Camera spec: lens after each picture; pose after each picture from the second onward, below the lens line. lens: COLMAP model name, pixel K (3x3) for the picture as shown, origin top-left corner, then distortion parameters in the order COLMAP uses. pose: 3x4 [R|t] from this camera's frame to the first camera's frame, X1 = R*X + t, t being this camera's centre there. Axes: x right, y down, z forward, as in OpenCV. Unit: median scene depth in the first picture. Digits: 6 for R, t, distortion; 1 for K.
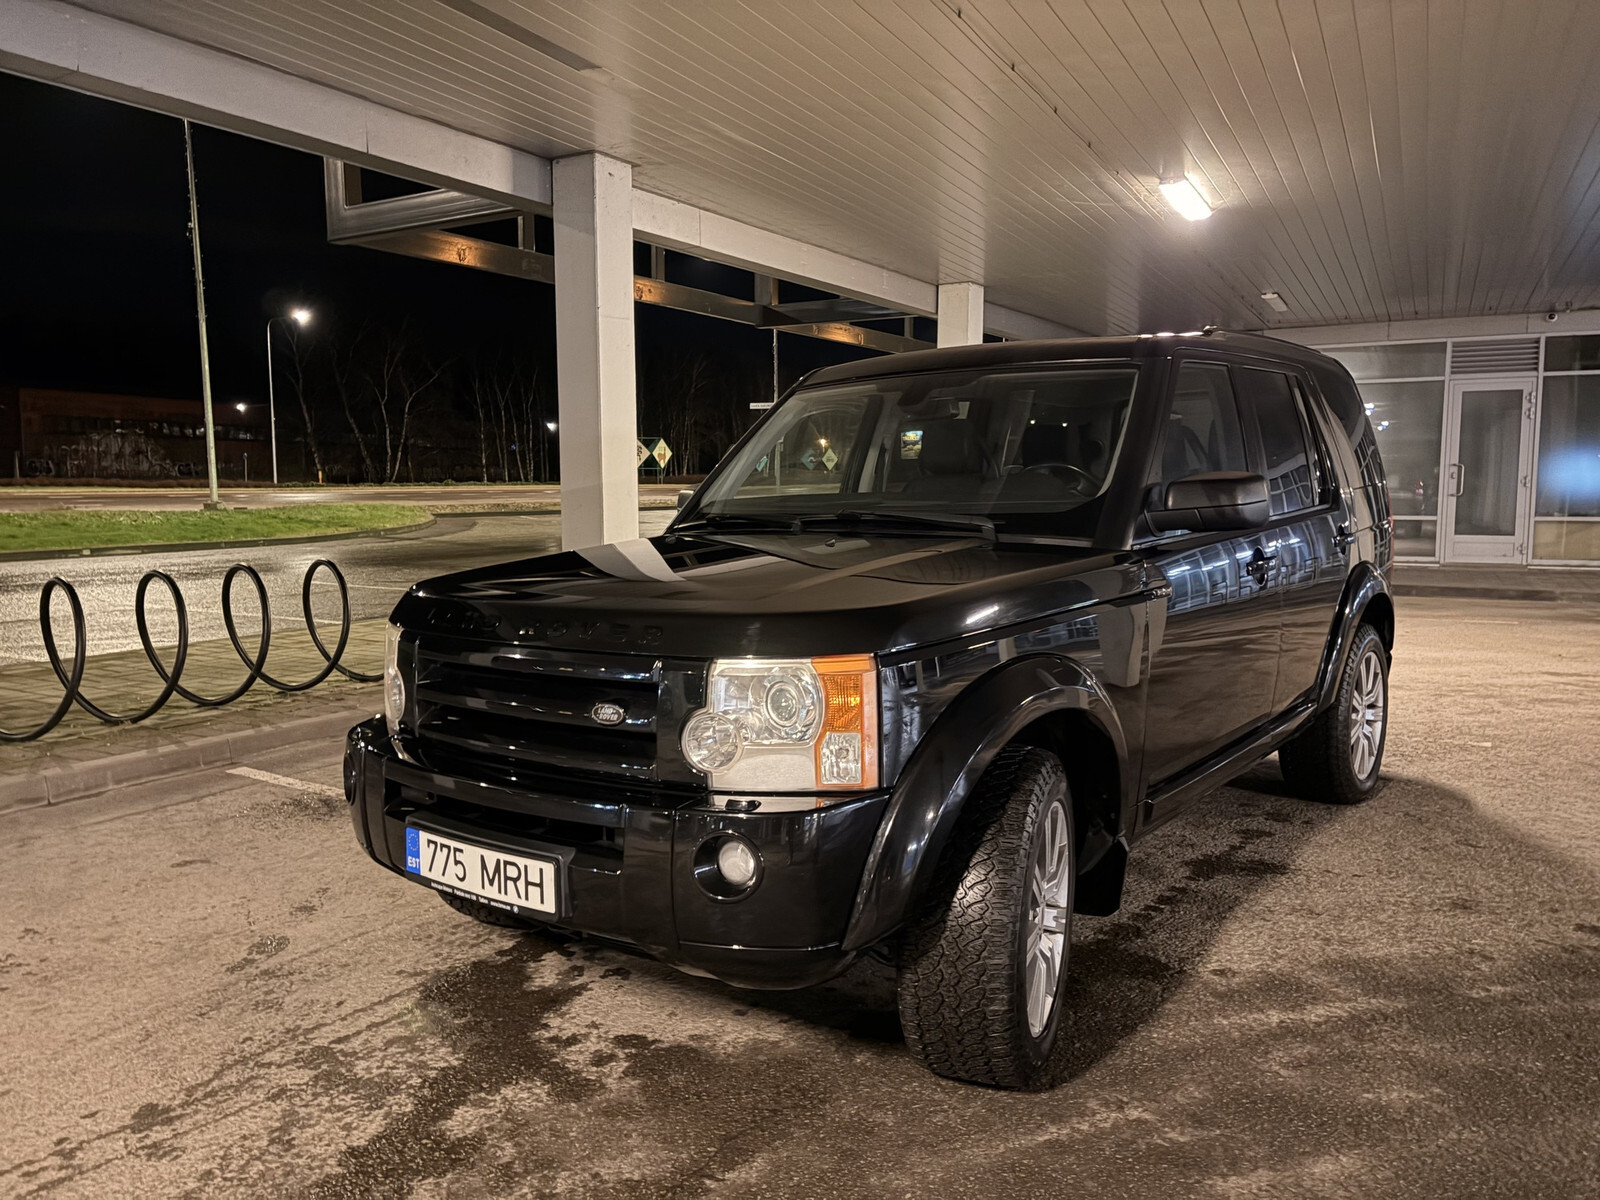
lens RADIAL K [[1222.5, 0, 800.0], [0, 1222.5, 600.0], [0, 0, 1]] dist [0.017285, 0.001172]
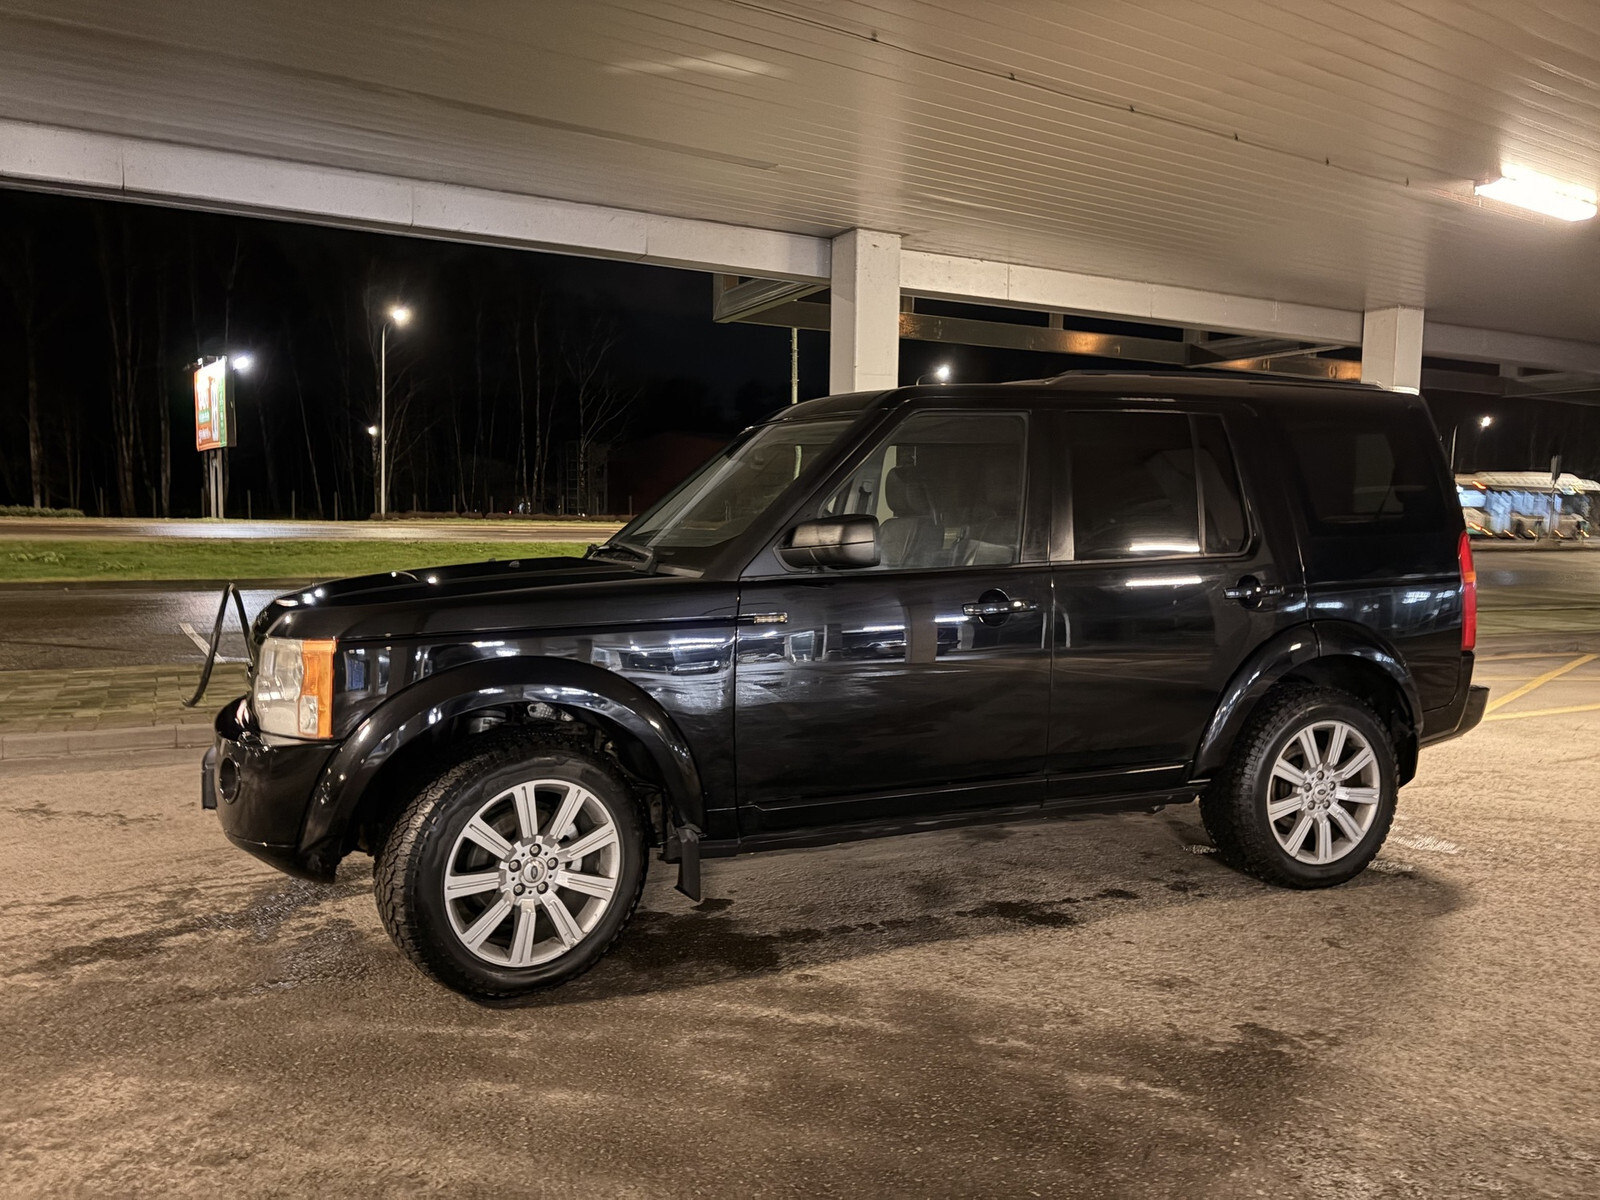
lens RADIAL K [[1222.5, 0, 800.0], [0, 1222.5, 600.0], [0, 0, 1]] dist [0.017285, 0.001172]
pose [[0.862572, 0.047274, -0.503721, 0.828213], [-0.065929, 0.997638, -0.019270, -0.003759], [0.501621, 0.049831, 0.863651, 0.054869]]
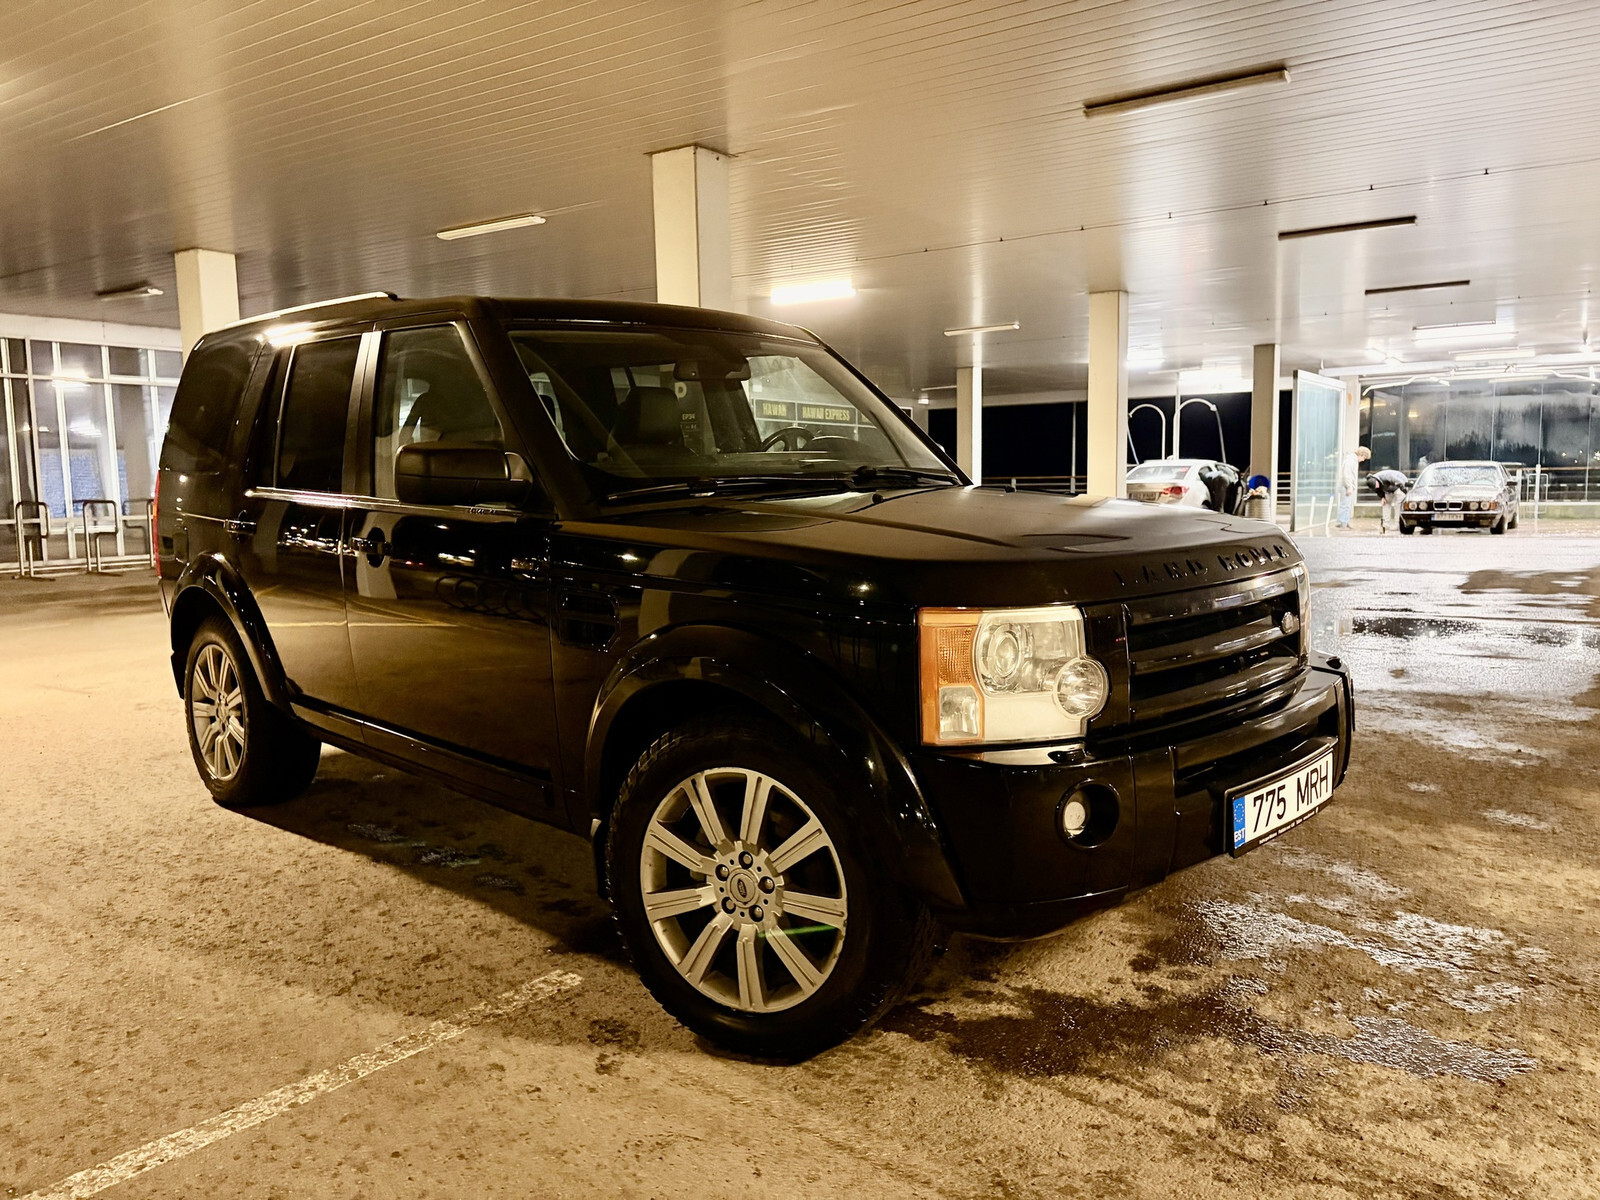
lens RADIAL K [[1222.5, 0, 800.0], [0, 1222.5, 600.0], [0, 0, 1]] dist [0.017285, 0.001172]
pose [[0.110508, -0.104540, 0.988362, -0.996160], [0.118435, 0.988752, 0.091339, -0.064943], [-0.986793, 0.106963, 0.121646, 0.963440]]
